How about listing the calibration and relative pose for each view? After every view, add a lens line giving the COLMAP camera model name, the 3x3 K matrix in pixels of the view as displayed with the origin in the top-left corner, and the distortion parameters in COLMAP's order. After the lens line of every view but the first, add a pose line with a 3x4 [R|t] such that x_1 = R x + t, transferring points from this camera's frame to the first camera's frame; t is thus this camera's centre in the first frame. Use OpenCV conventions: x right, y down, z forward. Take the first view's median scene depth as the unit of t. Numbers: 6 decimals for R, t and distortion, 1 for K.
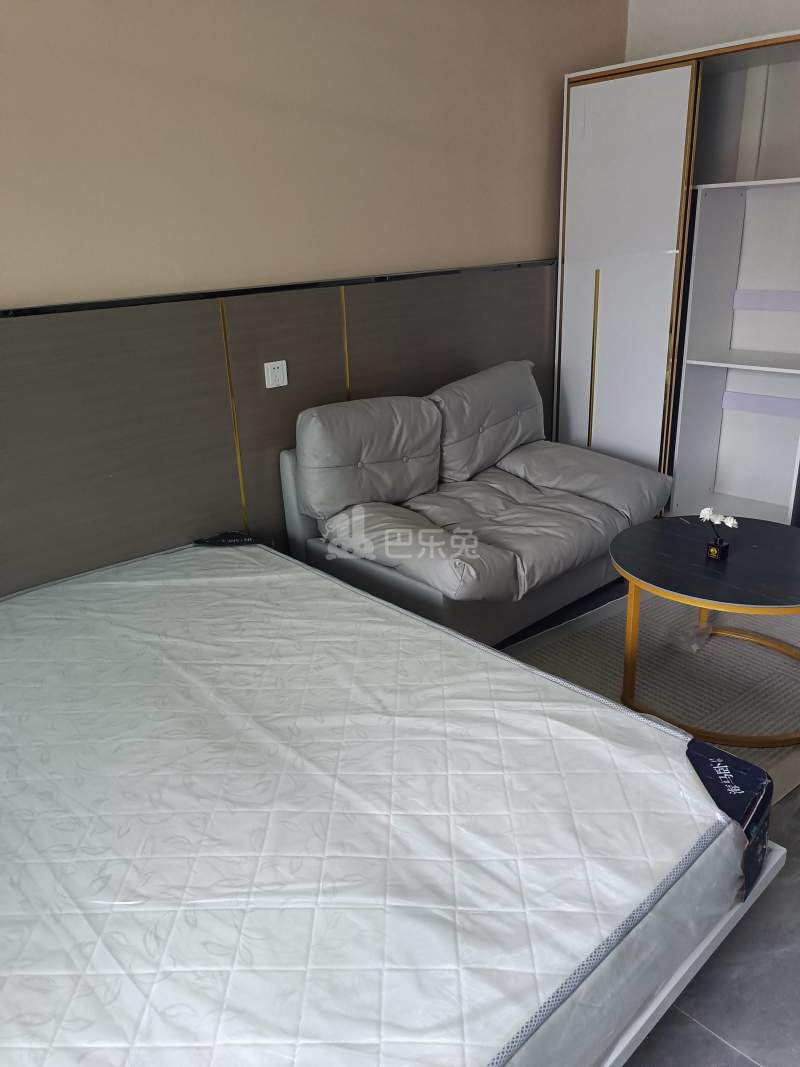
lens RADIAL K [[776.6, 0, 428.1], [0, 776.6, 519.4], [0, 0, 1]] dist [0.002409, -0.000283]
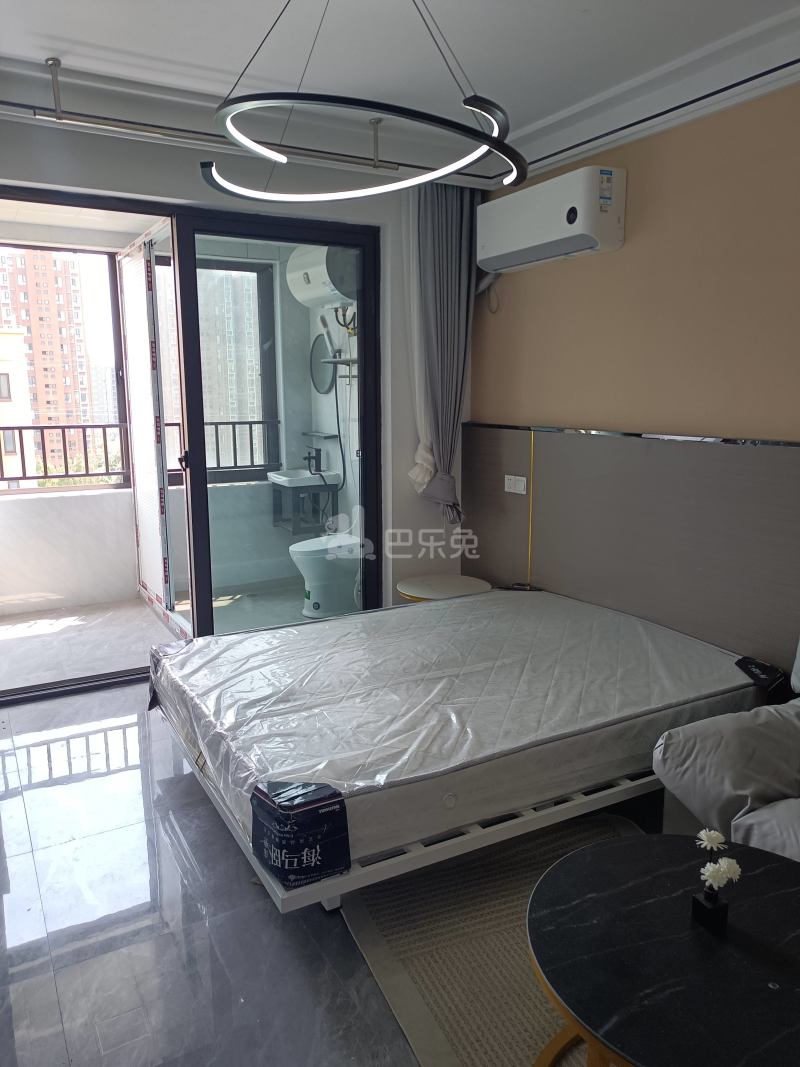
lens RADIAL K [[790.8, 0, 393.0], [0, 790.8, 535.4], [0, 0, 1]] dist [0.023333, -0.001157]
pose [[-0.277210, 0.200468, -0.939663, 1.195346], [-0.317184, 0.904070, 0.286447, -0.406953], [0.906945, 0.377452, -0.187032, 0.963549]]
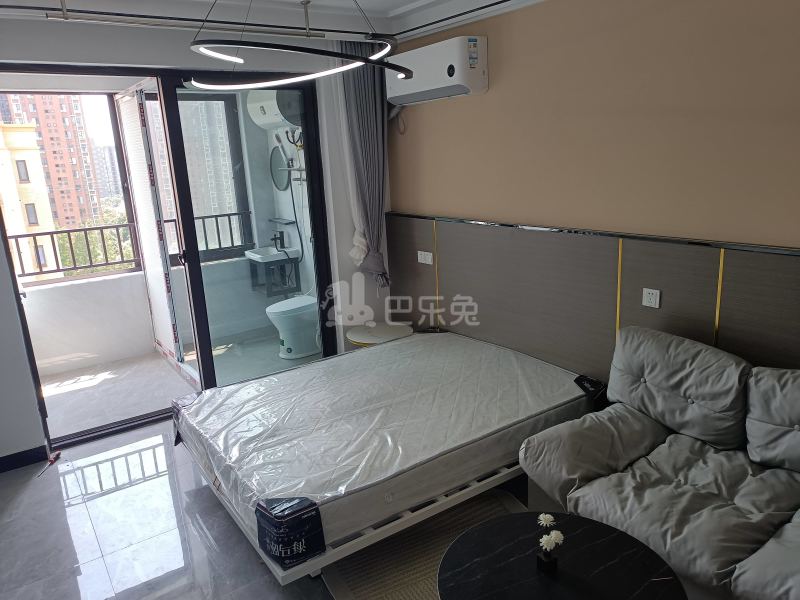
lens RADIAL K [[598.6, 0, 400.0], [0, 598.6, 300.0], [0, 0, 1]] dist [0.013822, 0.000863]
pose [[-0.174139, 0.275113, -0.945510, 1.285246], [-0.282534, 0.905851, 0.315609, -0.567510], [0.943319, 0.322099, -0.080015, 0.956481]]
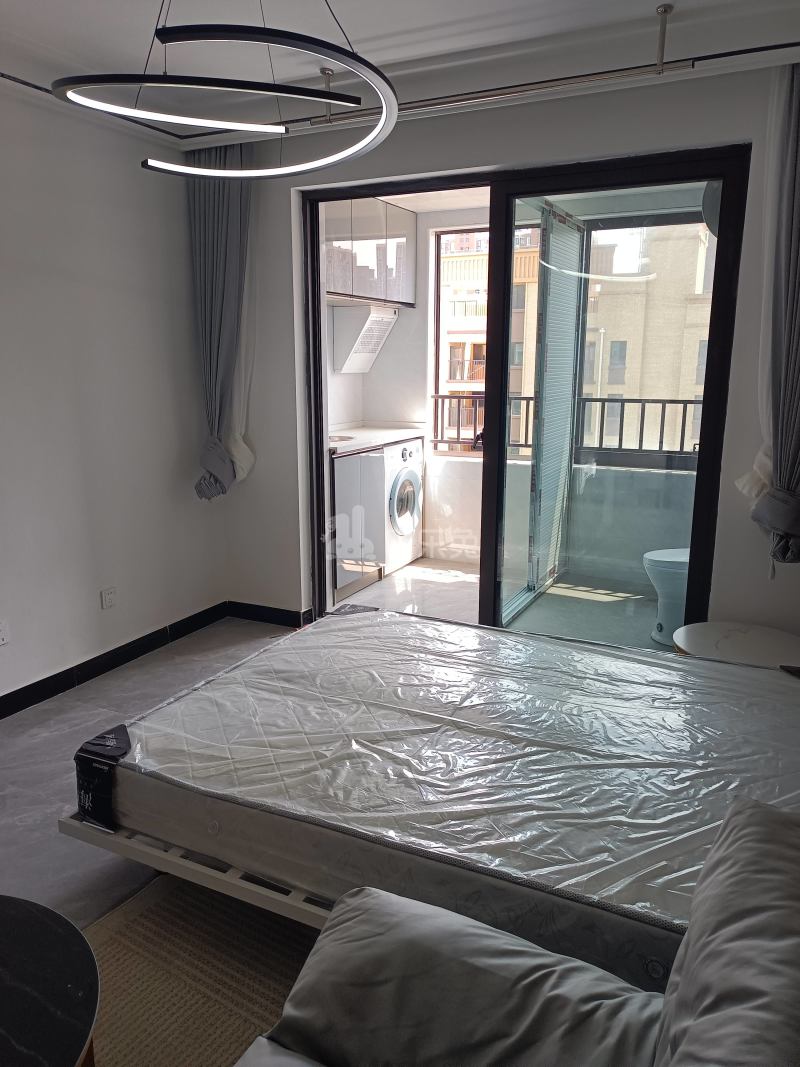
lens RADIAL K [[790.8, 0, 393.0], [0, 790.8, 535.4], [0, 0, 1]] dist [0.023333, -0.001157]
pose [[-0.947788, 0.095748, -0.304188, 0.226095], [-0.084797, 0.843856, 0.529826, -0.660267], [0.307421, 0.527957, -0.791678, 1.671403]]
